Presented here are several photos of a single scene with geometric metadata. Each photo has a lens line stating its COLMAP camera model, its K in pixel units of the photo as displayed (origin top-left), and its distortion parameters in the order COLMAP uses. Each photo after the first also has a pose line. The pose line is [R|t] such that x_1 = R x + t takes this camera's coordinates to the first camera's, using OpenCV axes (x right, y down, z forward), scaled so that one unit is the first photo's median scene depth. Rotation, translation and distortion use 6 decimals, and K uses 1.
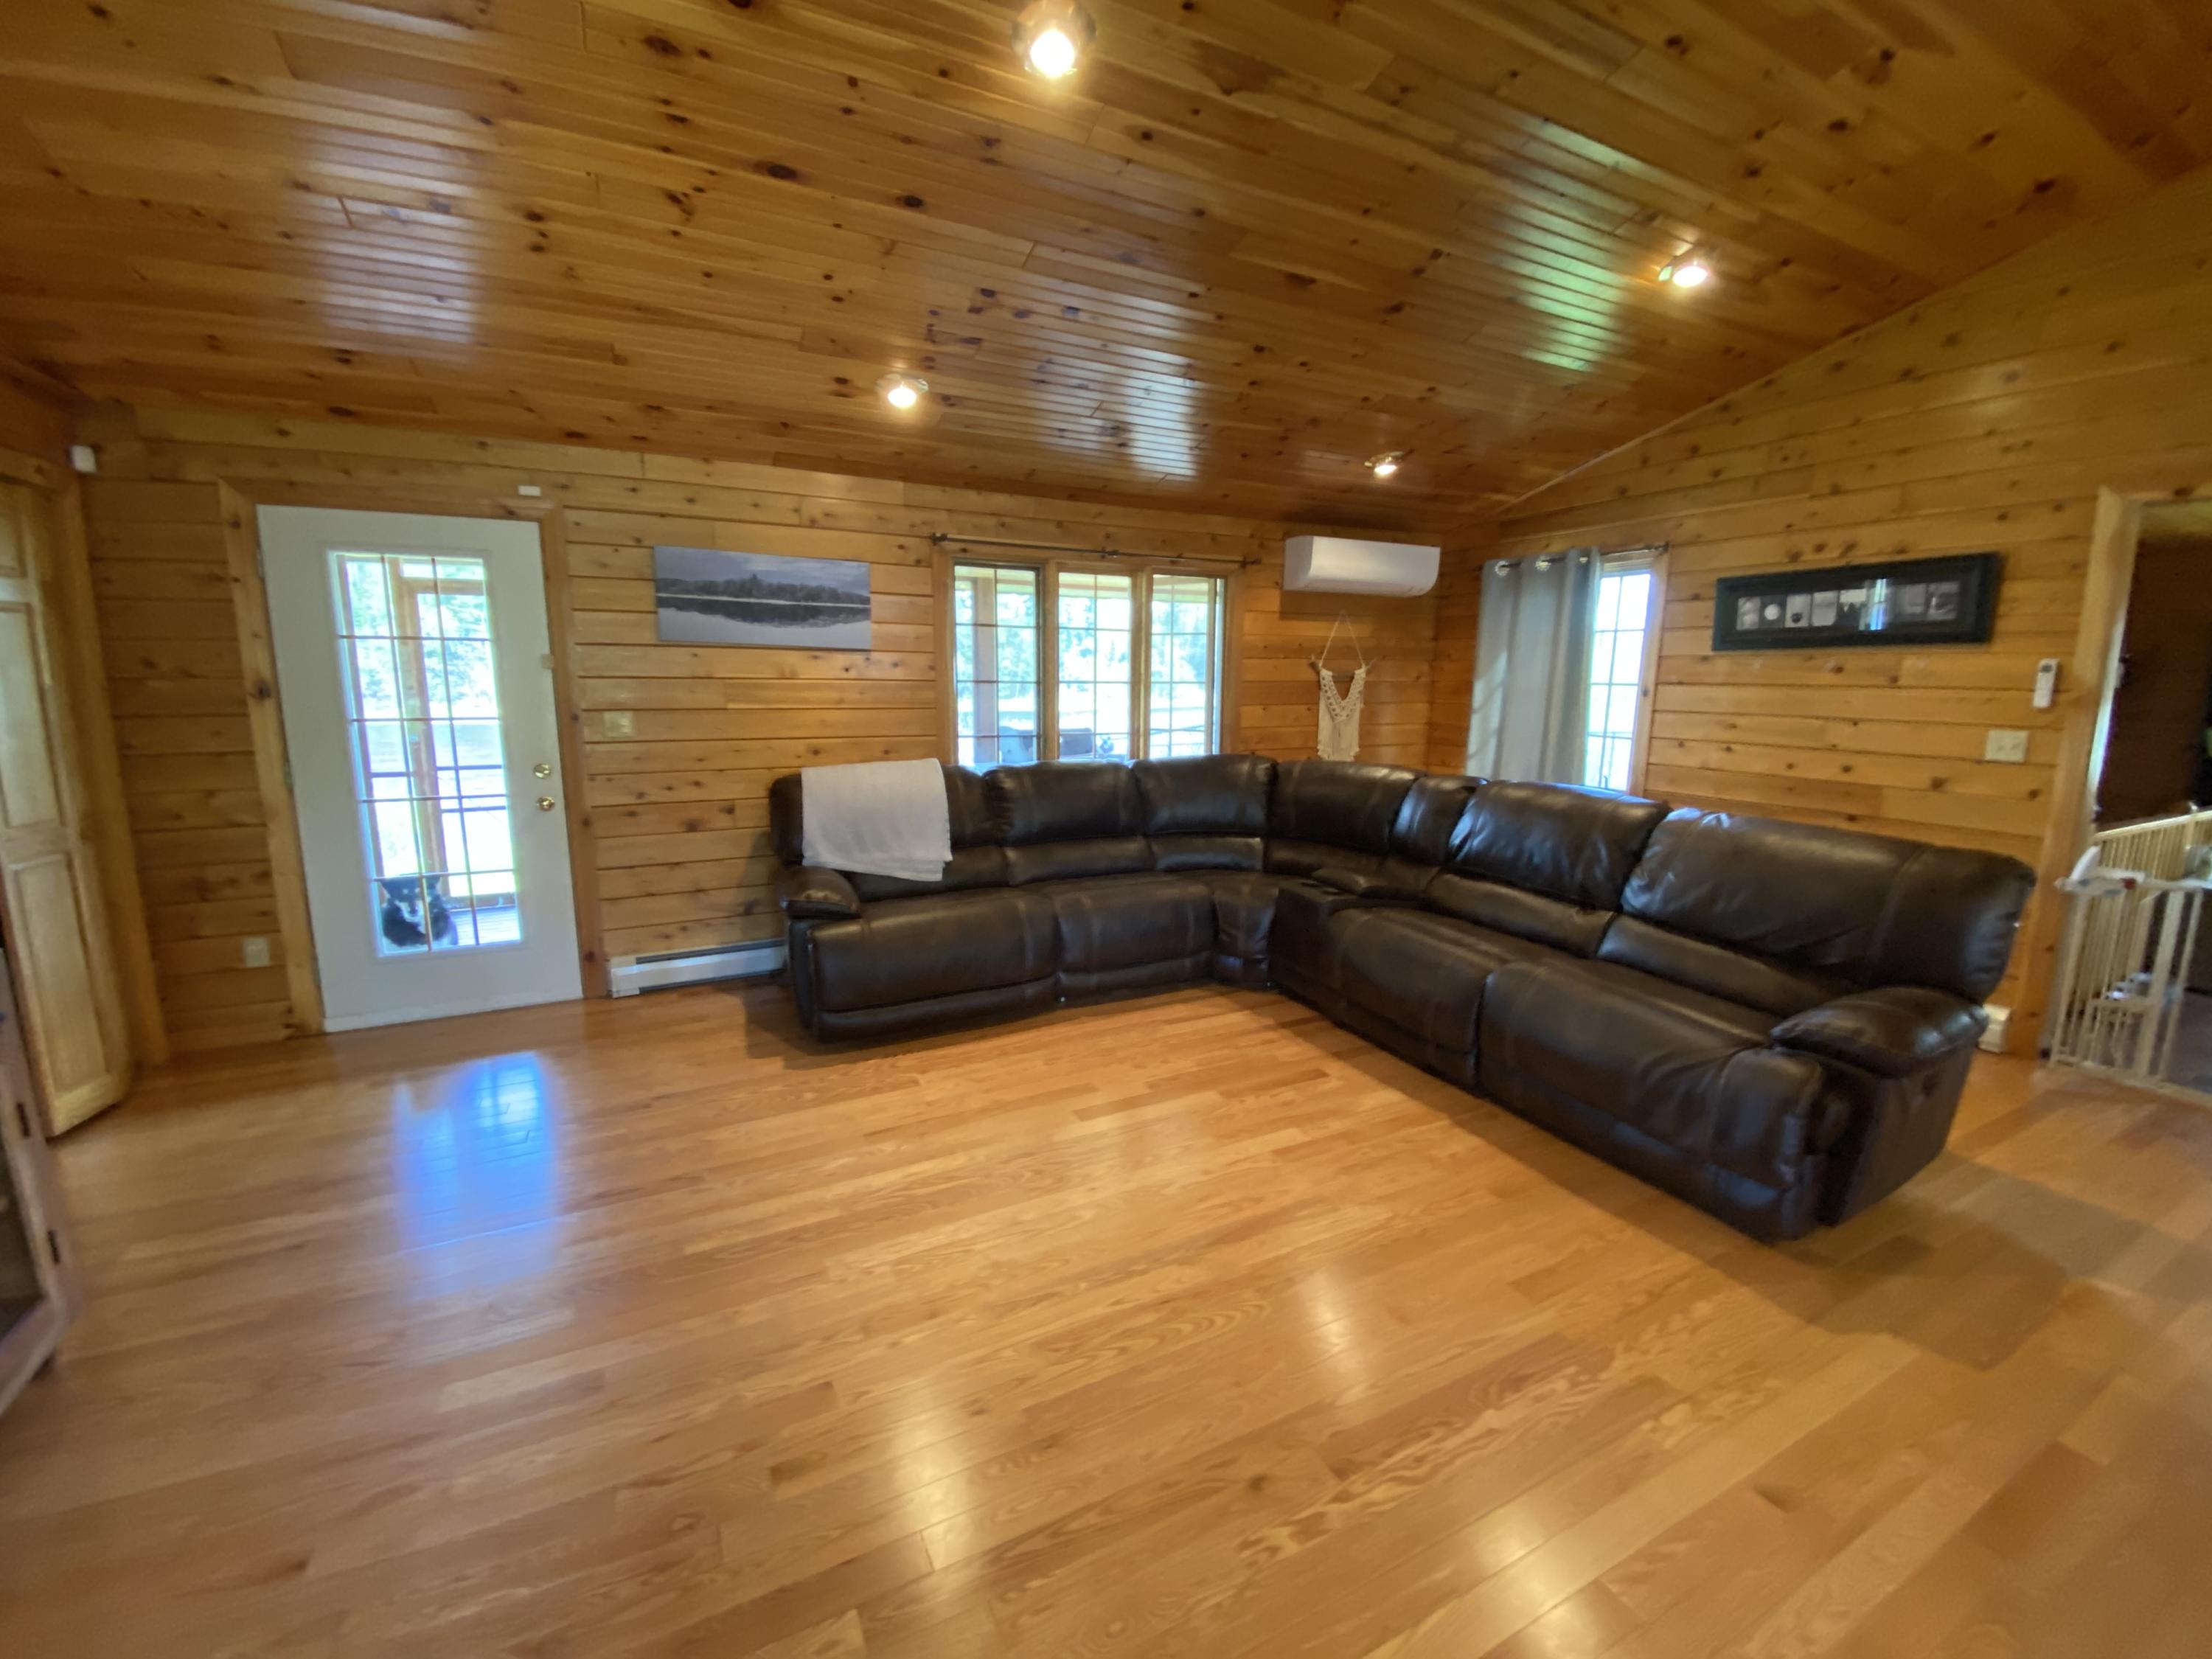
lens RADIAL K [[890.5, 0, 1109.1], [0, 890.5, 837.7], [0, 0, 1]] dist [0.042983, -0.029850]
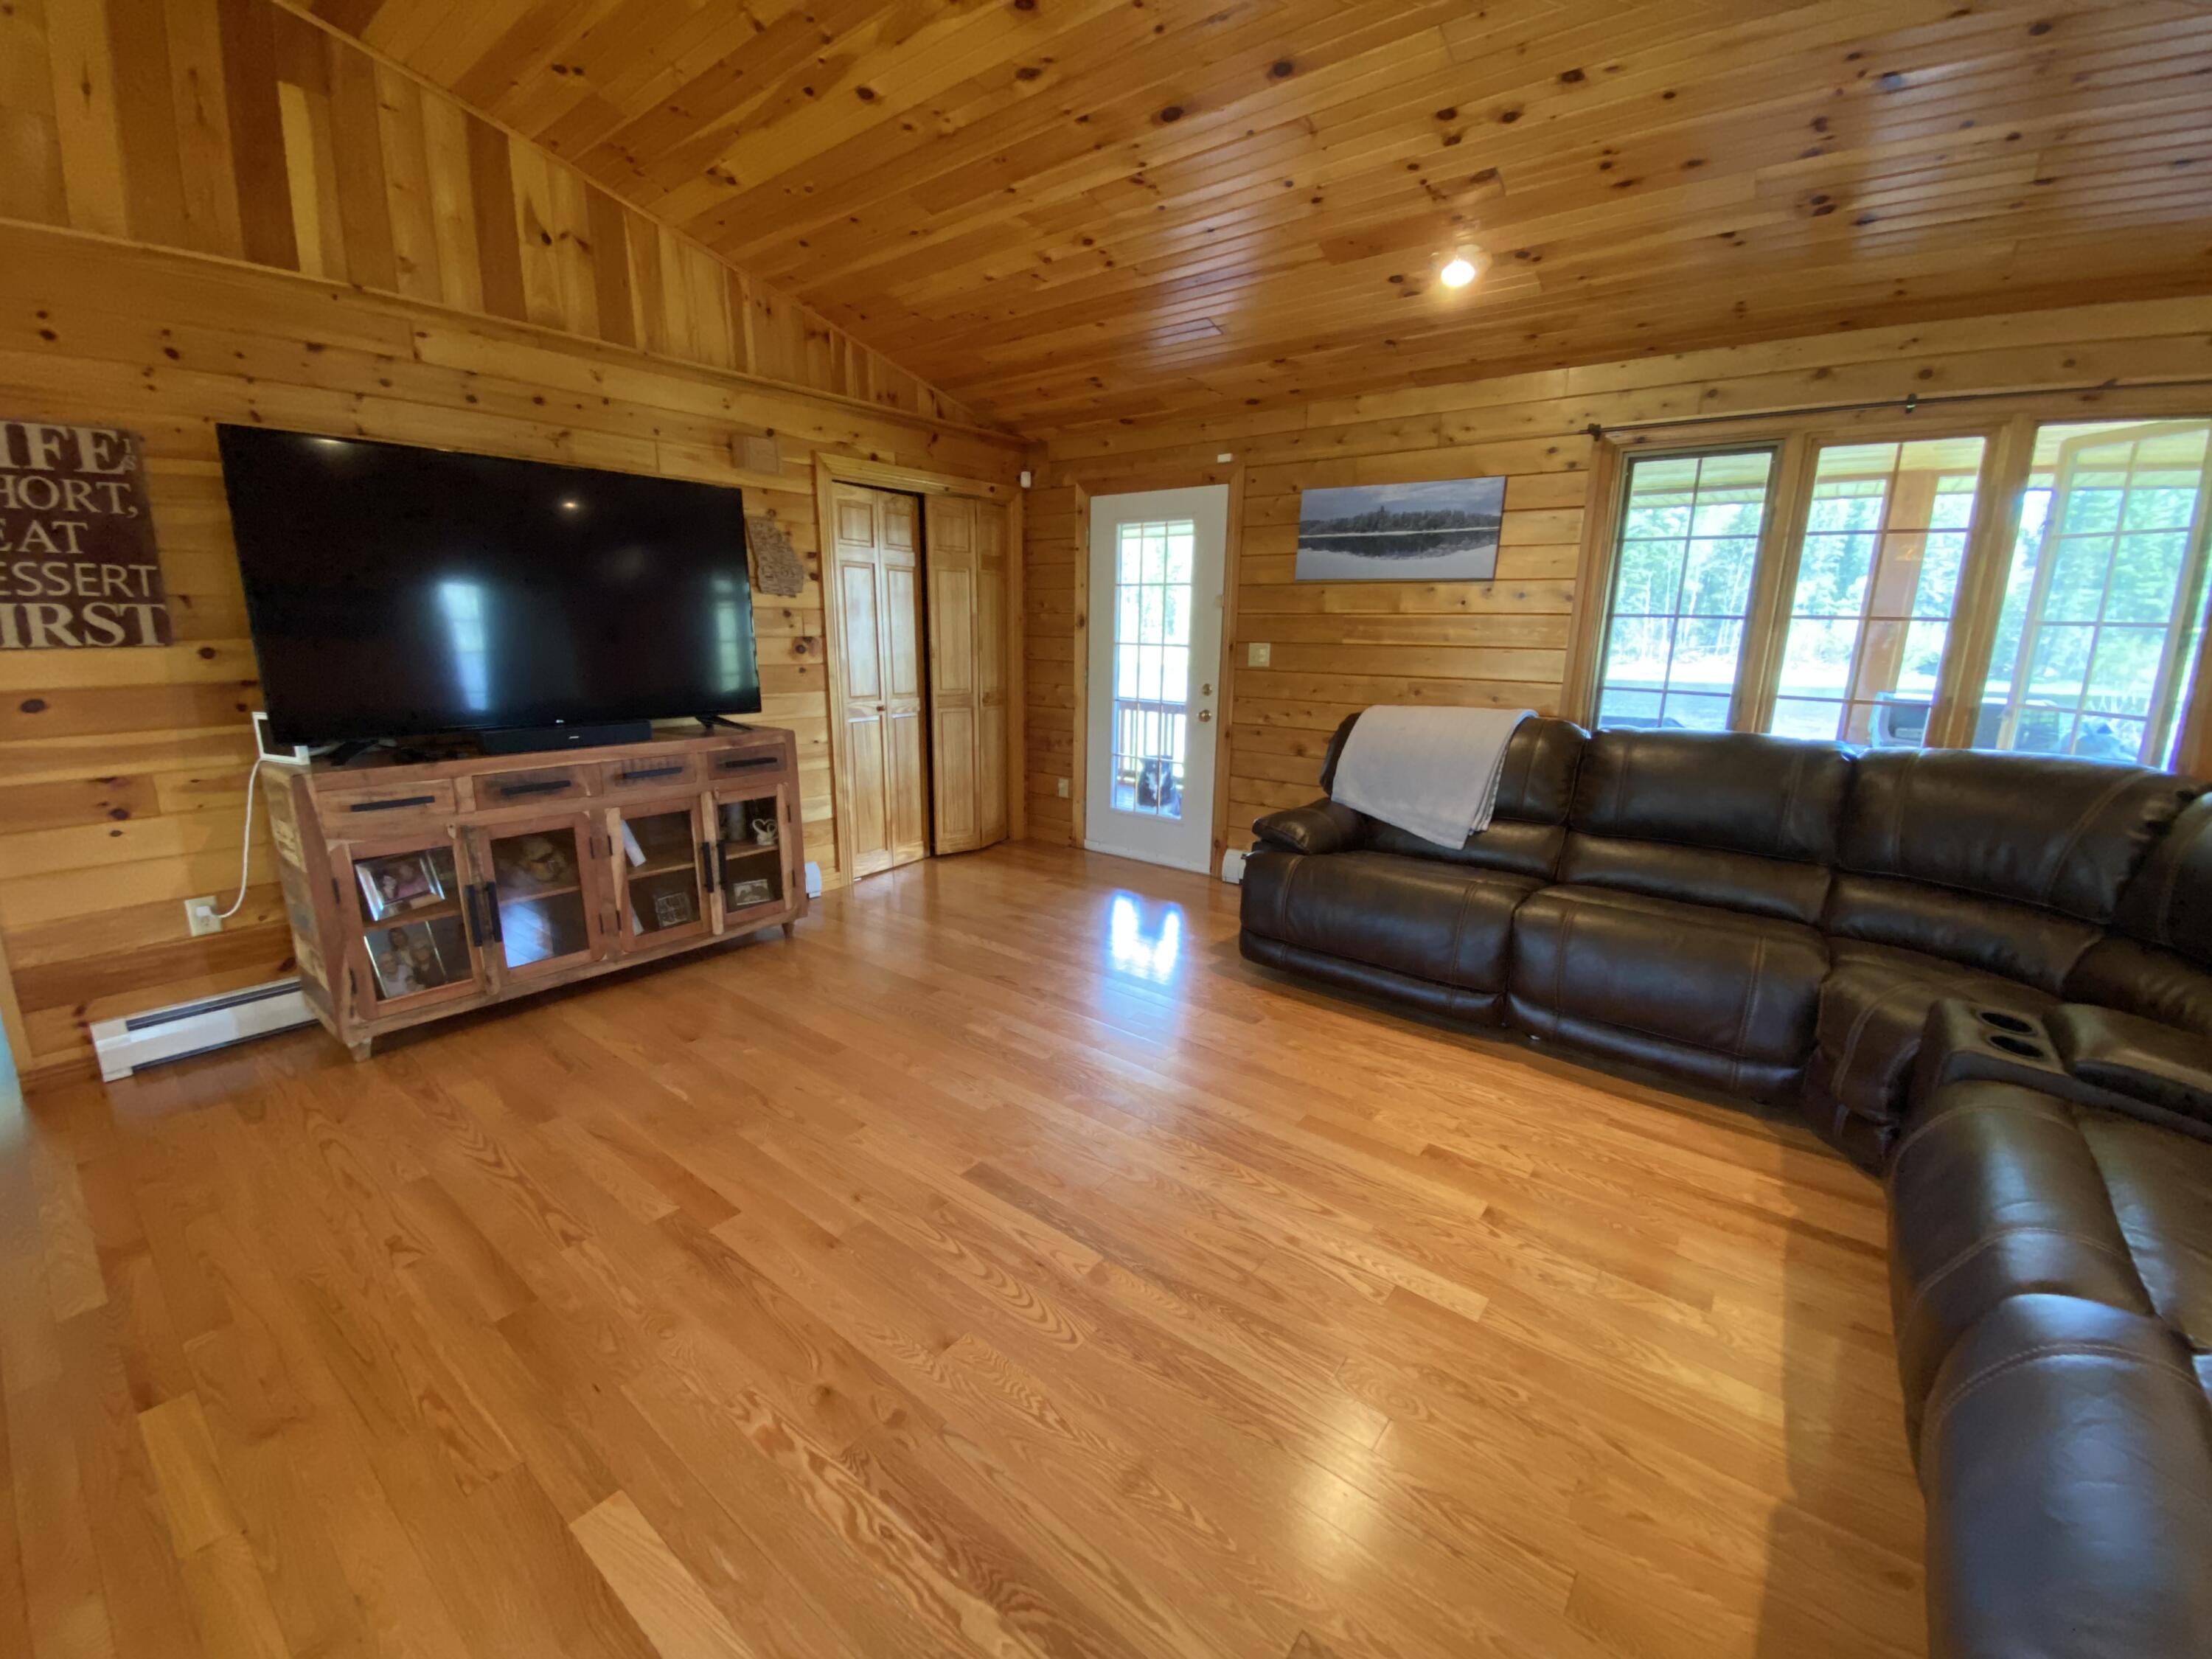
lens RADIAL K [[890.5, 0, 1109.1], [0, 890.5, 837.7], [0, 0, 1]] dist [0.042983, -0.029850]
pose [[0.426990, 0.214578, -0.878428, 0.444553], [-0.174709, 0.972710, 0.152685, -0.037685], [0.887219, 0.088274, 0.452825, 0.329072]]
